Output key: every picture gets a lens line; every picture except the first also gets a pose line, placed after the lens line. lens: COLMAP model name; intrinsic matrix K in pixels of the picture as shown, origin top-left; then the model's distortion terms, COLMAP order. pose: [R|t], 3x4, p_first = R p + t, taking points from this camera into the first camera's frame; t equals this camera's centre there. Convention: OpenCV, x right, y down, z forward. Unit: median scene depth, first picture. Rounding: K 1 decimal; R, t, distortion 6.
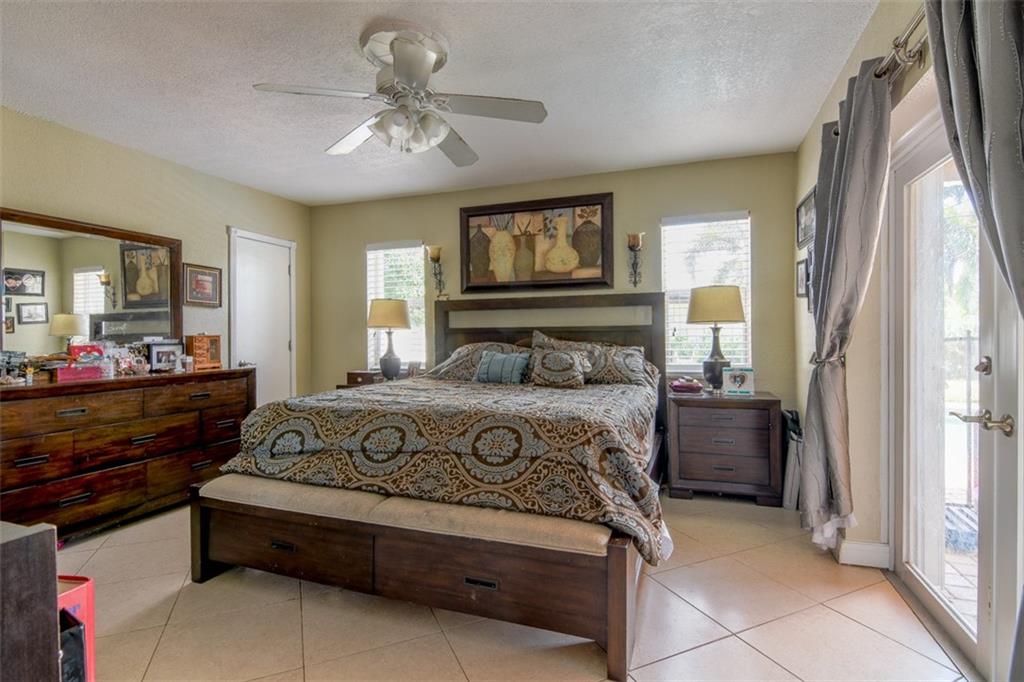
lens RADIAL K [[498.1, 0, 512.0], [0, 498.1, 340.2], [0, 0, 1]] dist [0.001743, -0.004410]
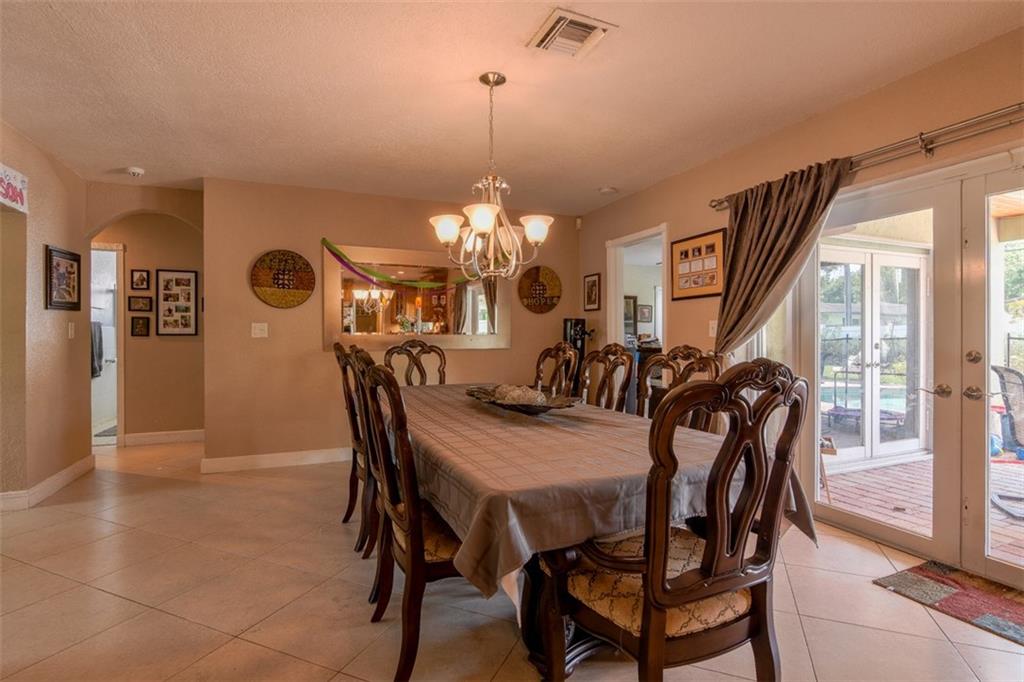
lens RADIAL K [[498.1, 0, 514.3], [0, 498.1, 338.6], [0, 0, 1]] dist [0.001743, -0.004410]
pose [[0.678686, 0.009595, -0.734366, 0.748815], [-0.008100, 0.999952, 0.005580, 0.005026], [0.734384, 0.002161, 0.678731, -1.139848]]
